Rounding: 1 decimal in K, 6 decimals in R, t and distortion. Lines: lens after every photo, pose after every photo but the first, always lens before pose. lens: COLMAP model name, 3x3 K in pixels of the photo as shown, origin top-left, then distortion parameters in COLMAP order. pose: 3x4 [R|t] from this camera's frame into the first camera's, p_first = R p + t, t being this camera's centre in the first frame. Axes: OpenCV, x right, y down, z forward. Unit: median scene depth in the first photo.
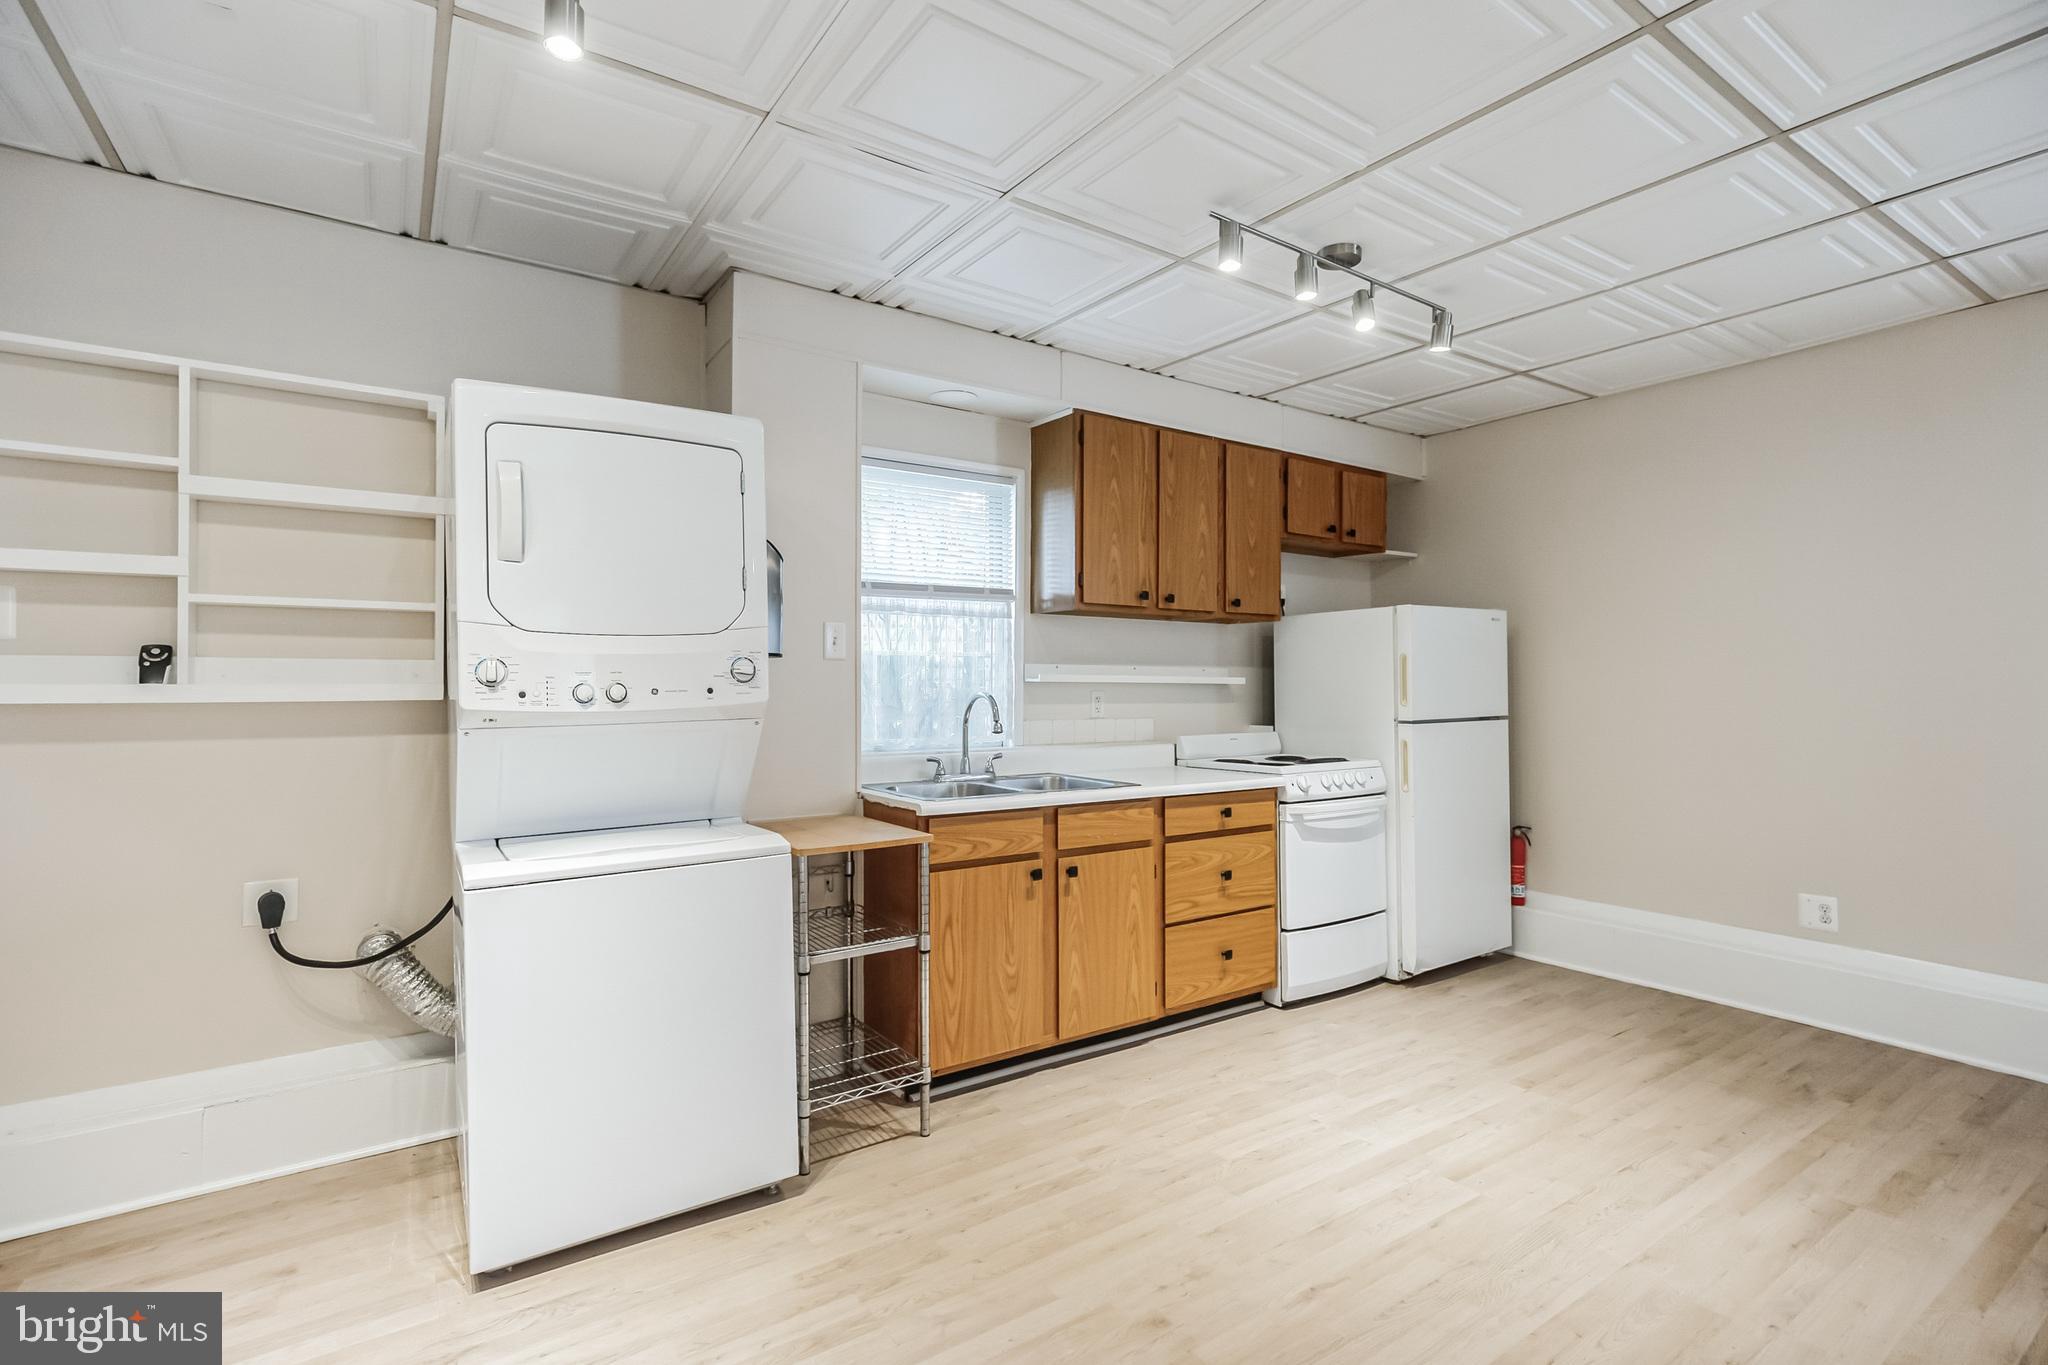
lens RADIAL K [[948.2, 0, 1024.0], [0, 948.2, 682.5], [0, 0, 1]] dist [-0.001693, 0.000605]
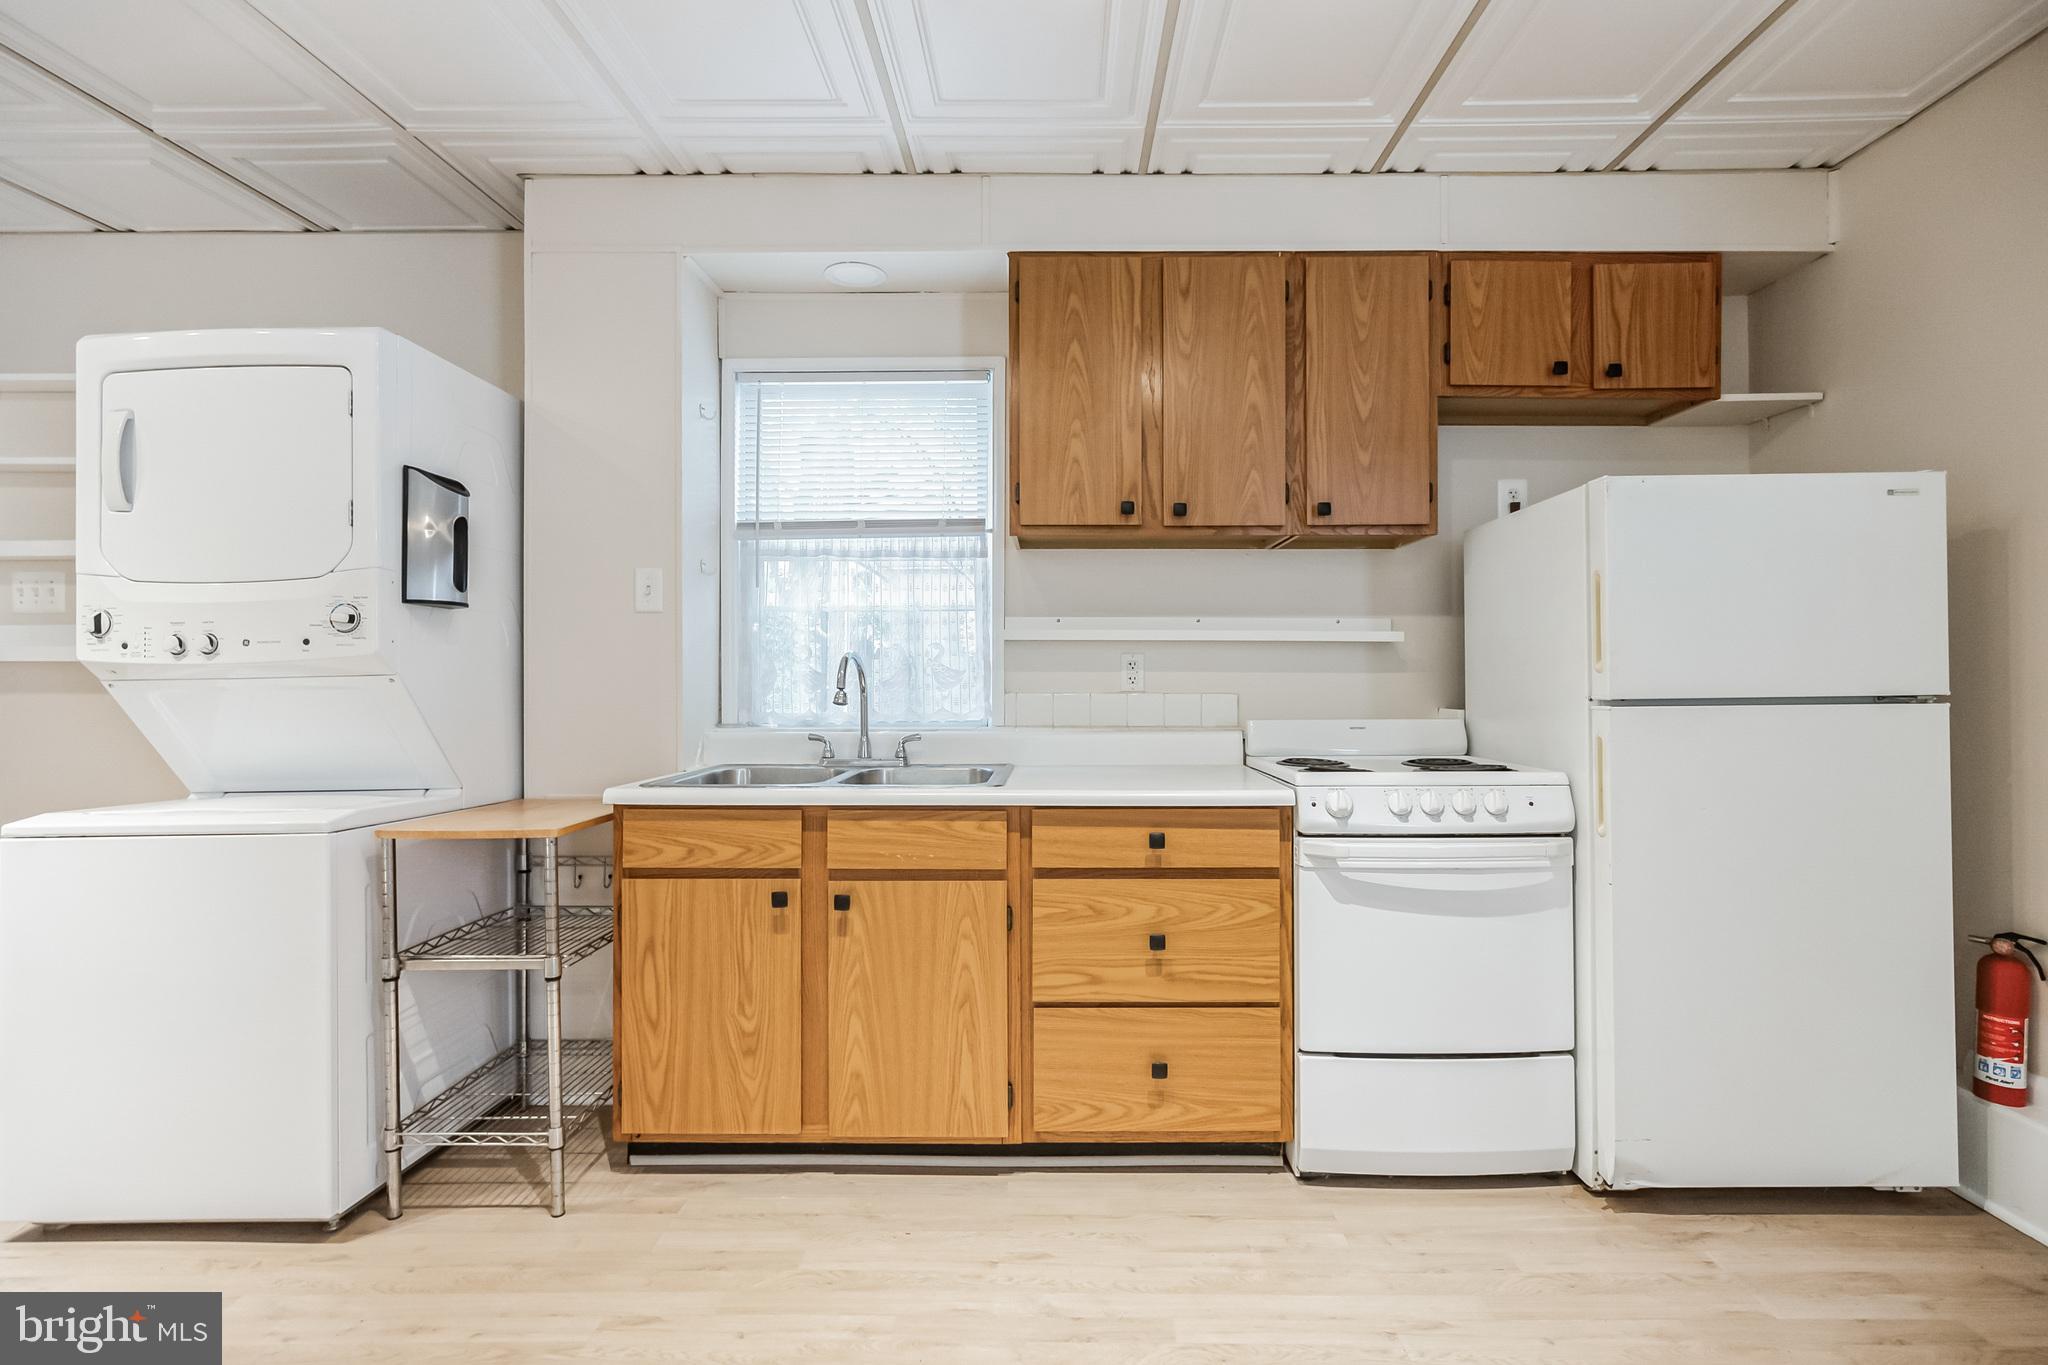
lens RADIAL K [[946.2, 0, 1055.6], [0, 946.2, 680.7], [0, 0, 1]] dist [-0.009535, 0.004838]
pose [[0.826312, 0.000393, -0.563213, 0.499843], [0.003918, 0.999972, 0.006447, 0.028405], [0.563200, -0.007534, 0.826287, 0.448787]]
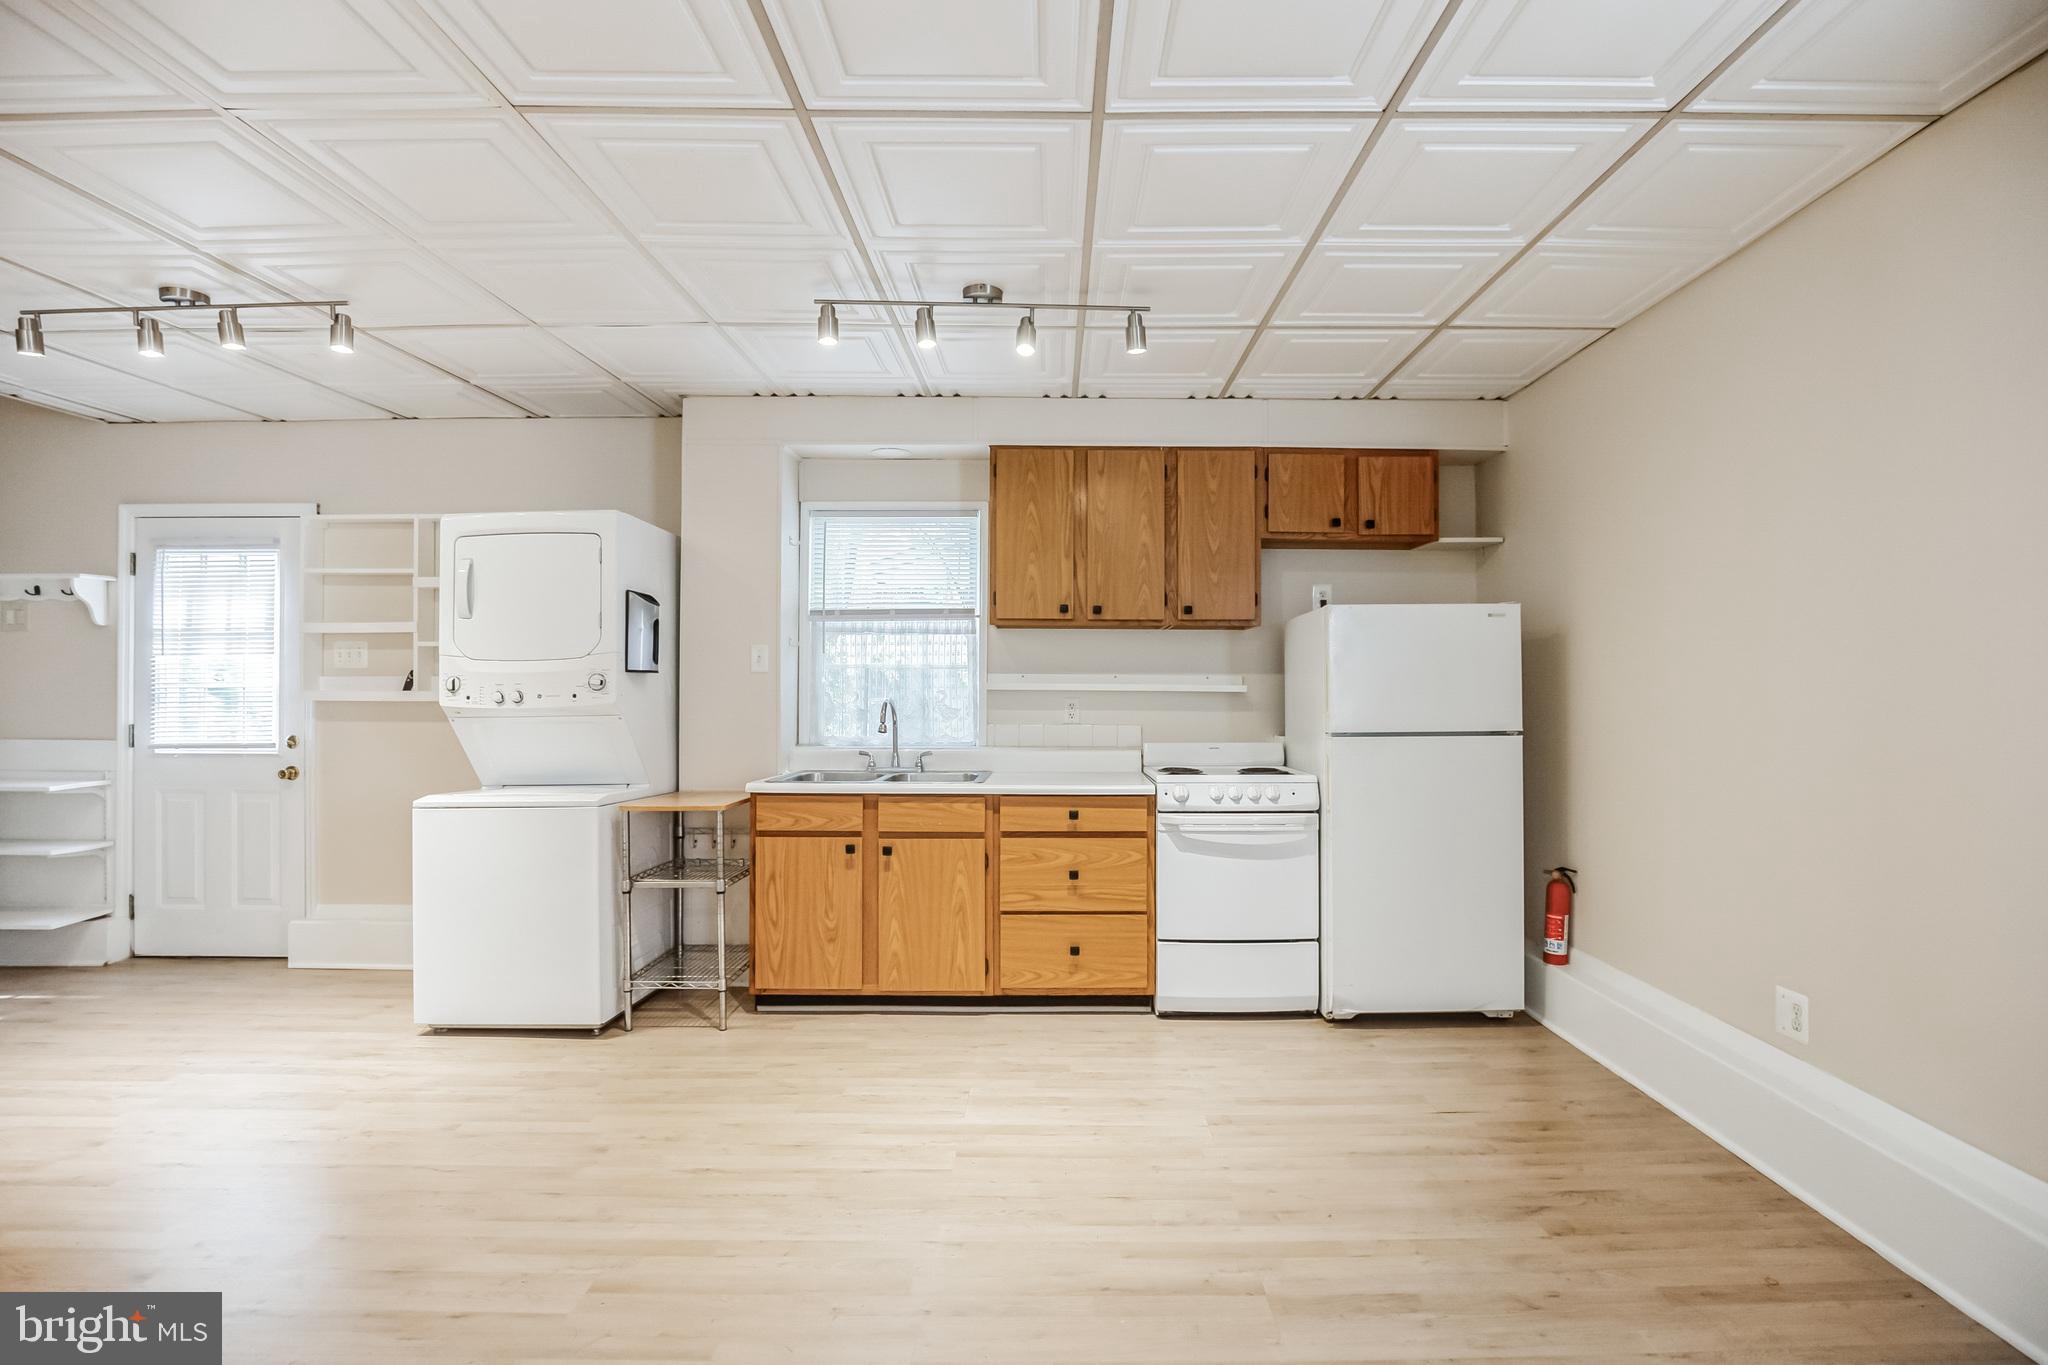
lens RADIAL K [[954.2, 0, 1068.2], [0, 954.2, 687.4], [0, 0, 1]] dist [-0.030934, 0.000790]
pose [[0.835445, -0.000653, -0.549574, 0.777072], [-0.000152, 0.999999, -0.001420, -0.001878], [0.549574, 0.001271, 0.835444, 0.116134]]
